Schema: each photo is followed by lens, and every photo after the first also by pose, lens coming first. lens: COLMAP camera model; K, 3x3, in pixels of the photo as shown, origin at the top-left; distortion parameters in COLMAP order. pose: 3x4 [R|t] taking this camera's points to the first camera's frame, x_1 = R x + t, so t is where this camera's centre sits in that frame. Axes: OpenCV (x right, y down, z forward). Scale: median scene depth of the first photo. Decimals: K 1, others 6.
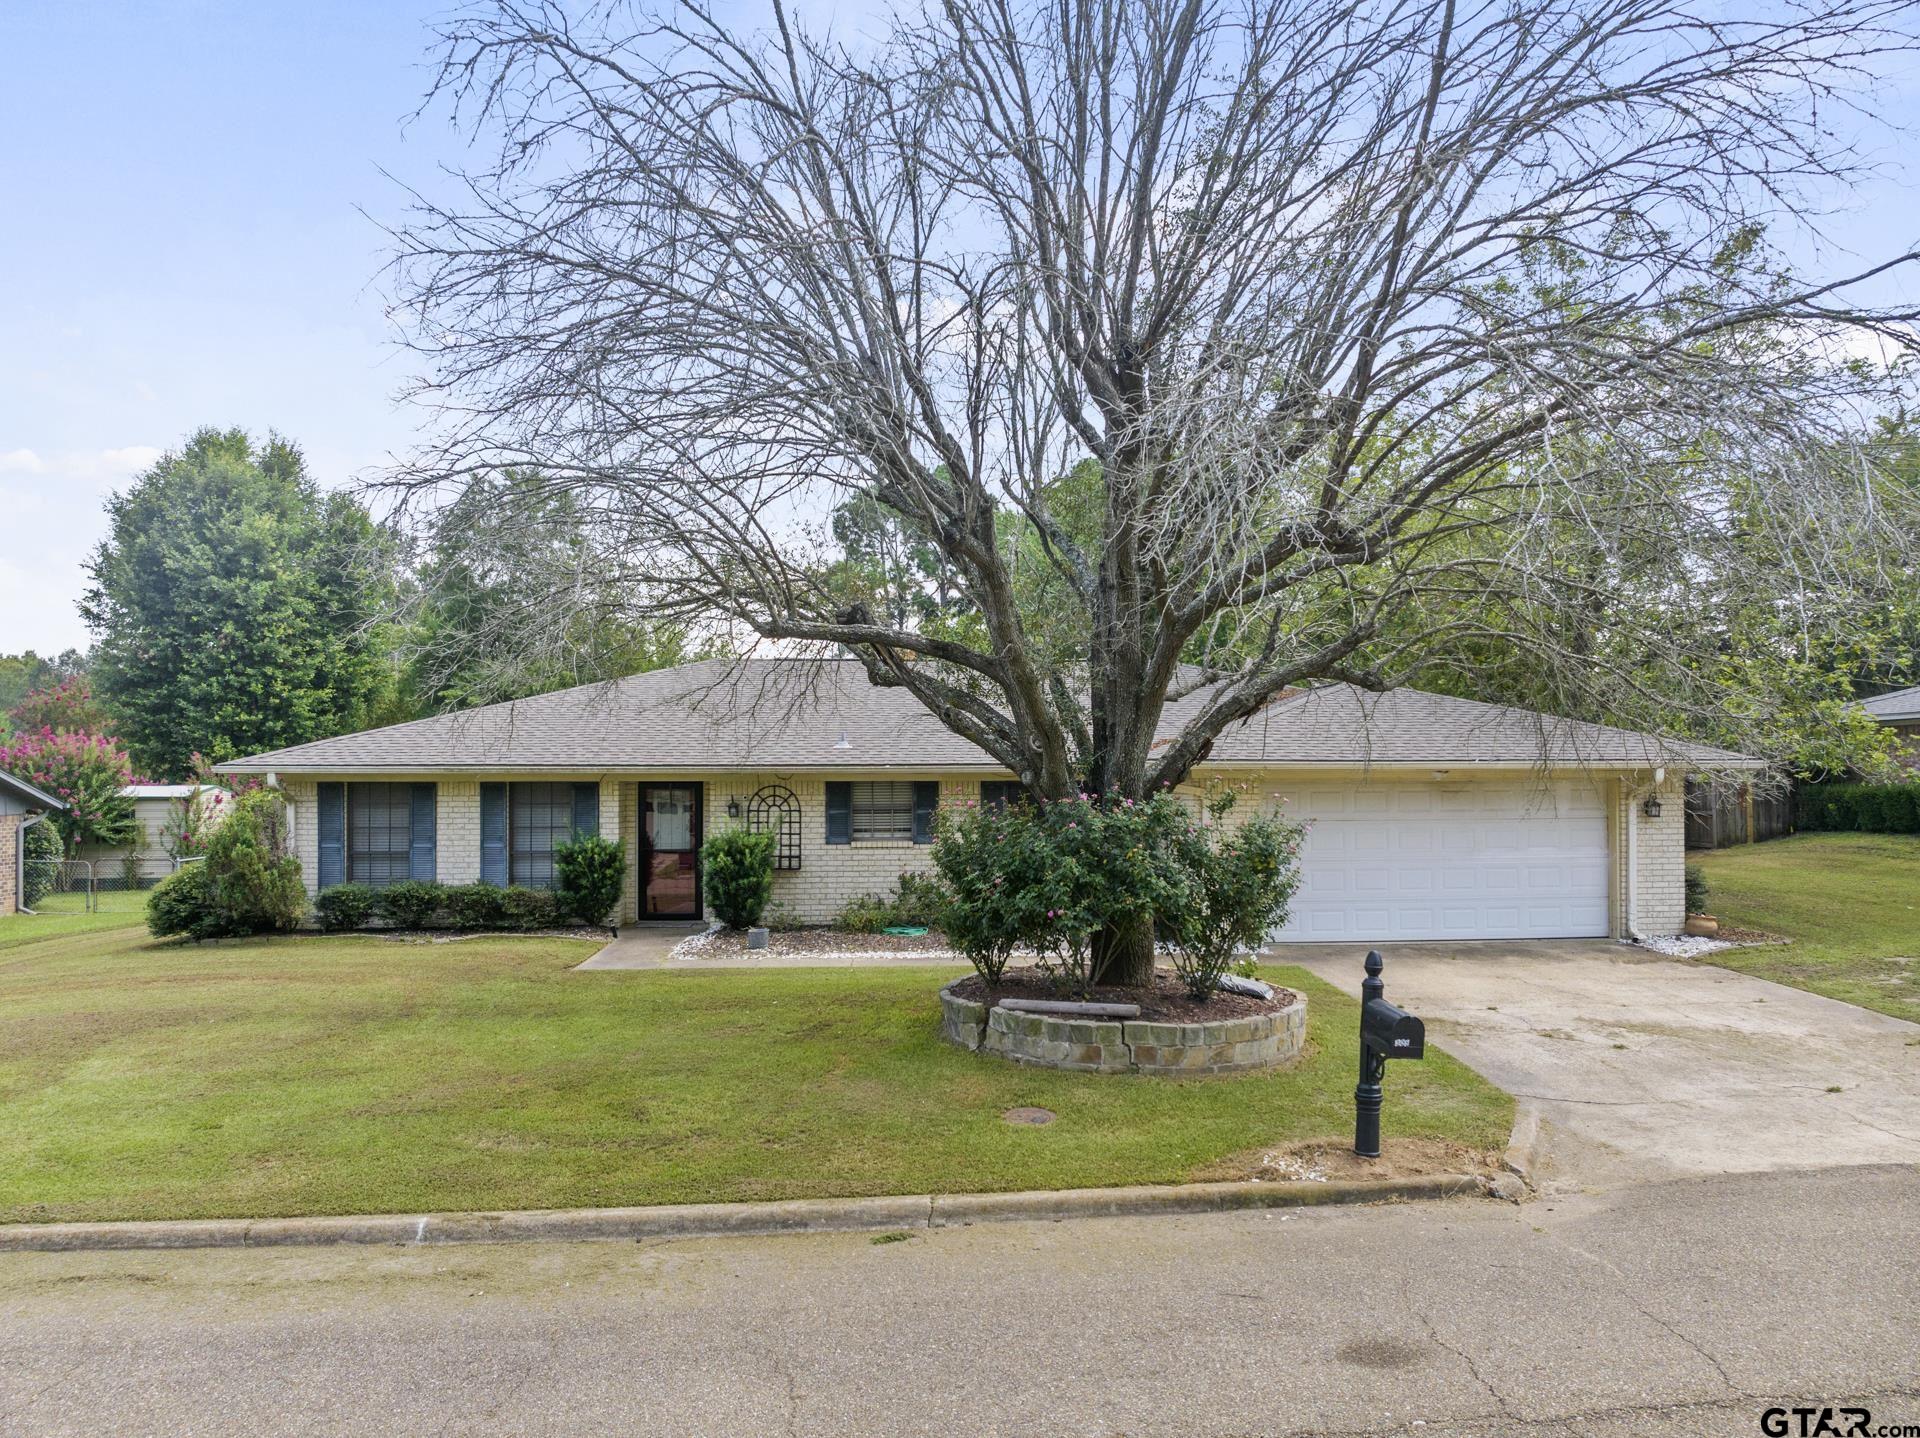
lens RADIAL K [[1491.4, 0, 956.5], [0, 1491.4, 679.7], [0, 0, 1]] dist [-0.058546, 0.015426]
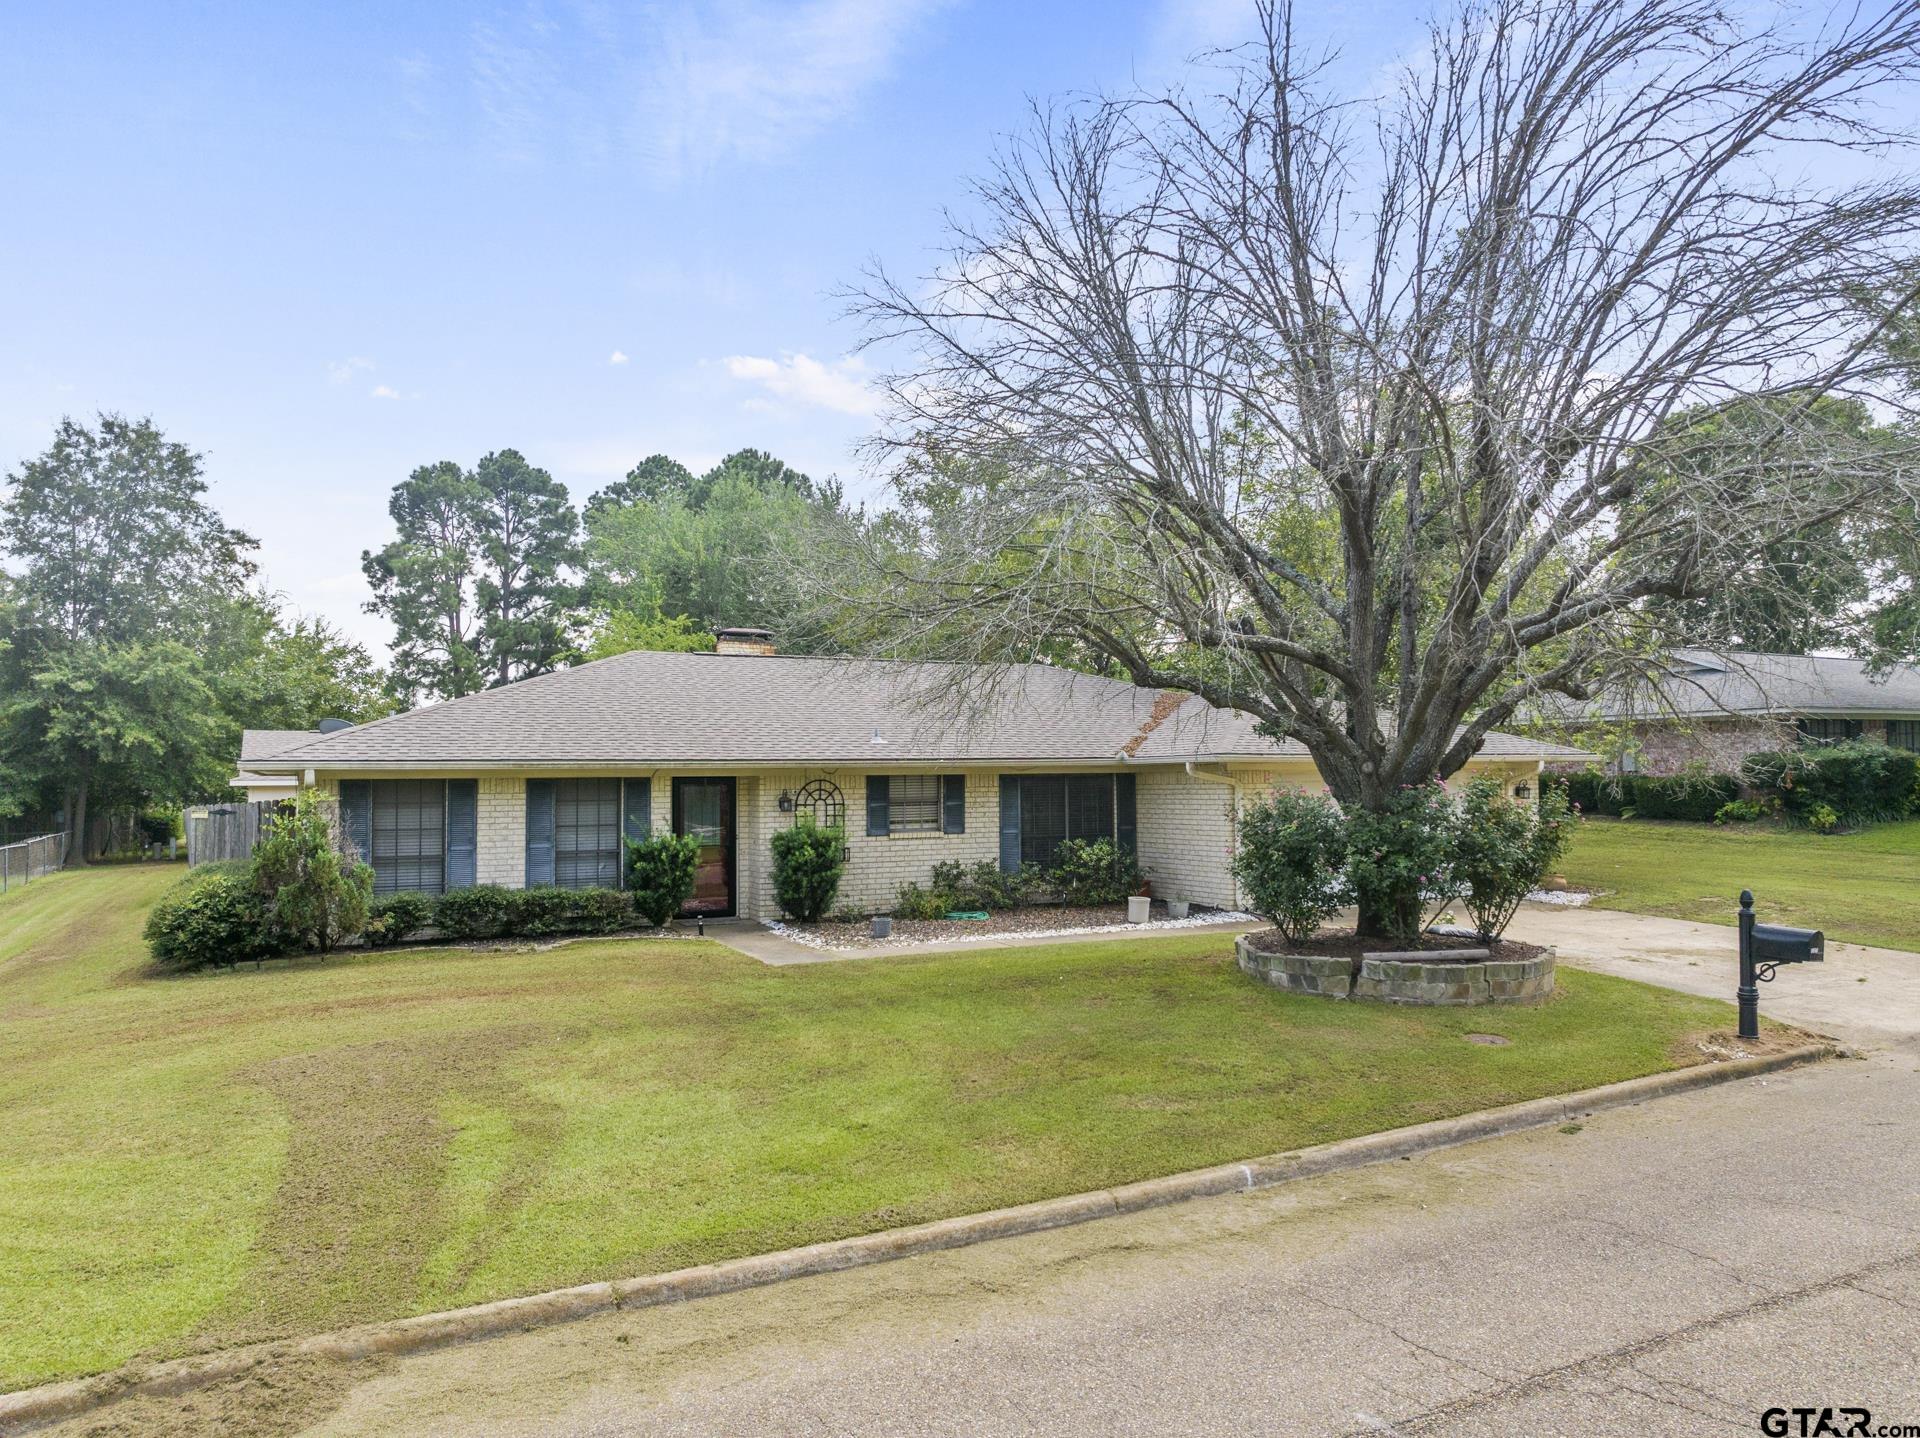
lens RADIAL K [[1491.4, 0, 956.5], [0, 1491.4, 679.7], [0, 0, 1]] dist [-0.058546, 0.015426]
pose [[0.907885, 0.020528, 0.418717, -0.707843], [-0.021208, 0.999770, -0.003031, 0.005899], [-0.418683, -0.006128, 0.908112, 0.056442]]
